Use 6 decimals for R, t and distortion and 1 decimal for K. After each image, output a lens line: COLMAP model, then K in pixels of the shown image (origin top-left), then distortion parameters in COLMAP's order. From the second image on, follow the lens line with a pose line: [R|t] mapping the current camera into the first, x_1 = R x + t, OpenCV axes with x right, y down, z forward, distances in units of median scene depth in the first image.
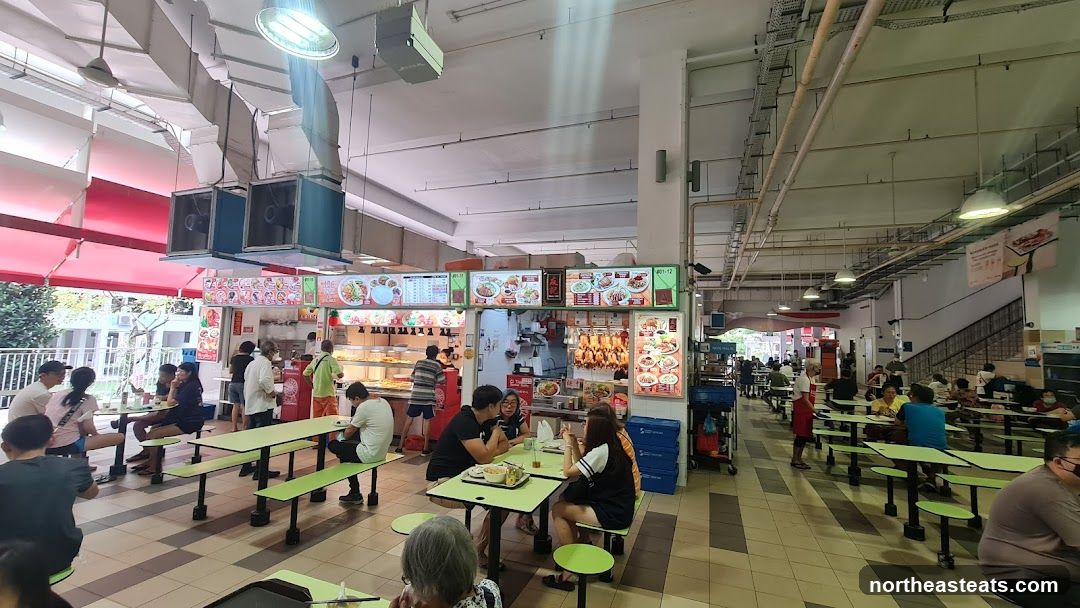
lens RADIAL K [[446.3, 0, 539.8], [0, 446.3, 297.2], [0, 0, 1]] dist [-0.004997, 0.002183]
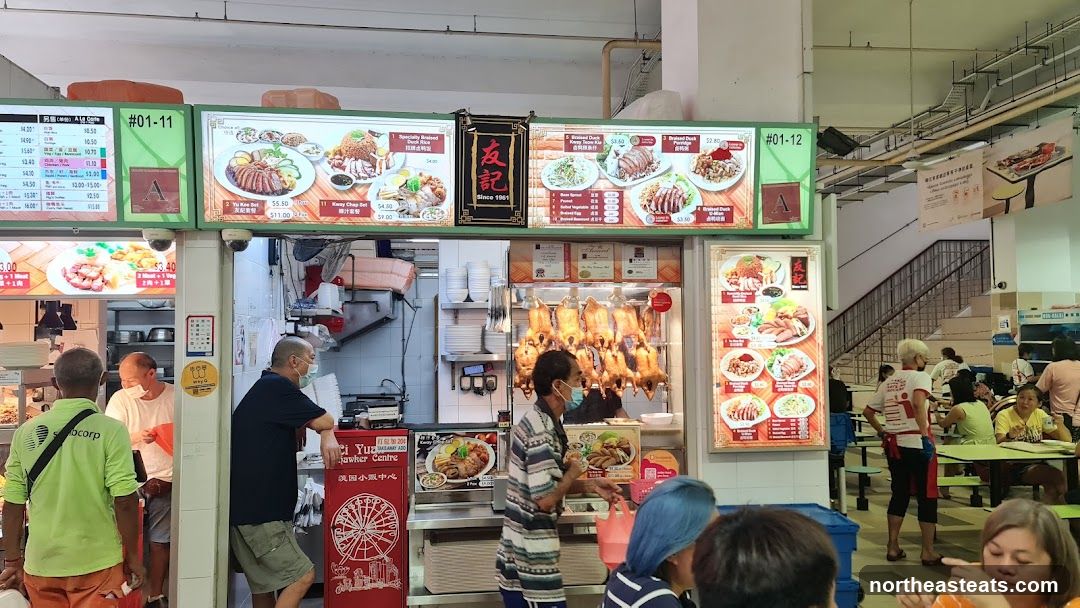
lens RADIAL K [[791.3, 0, 544.4], [0, 791.3, 299.9], [0, 0, 1]] dist [0.078965, -0.039100]
pose [[0.875364, -0.019165, 0.483084, -0.235350], [-0.005383, 0.998766, 0.049378, 0.047319], [-0.483434, -0.045824, 0.874180, 0.432247]]
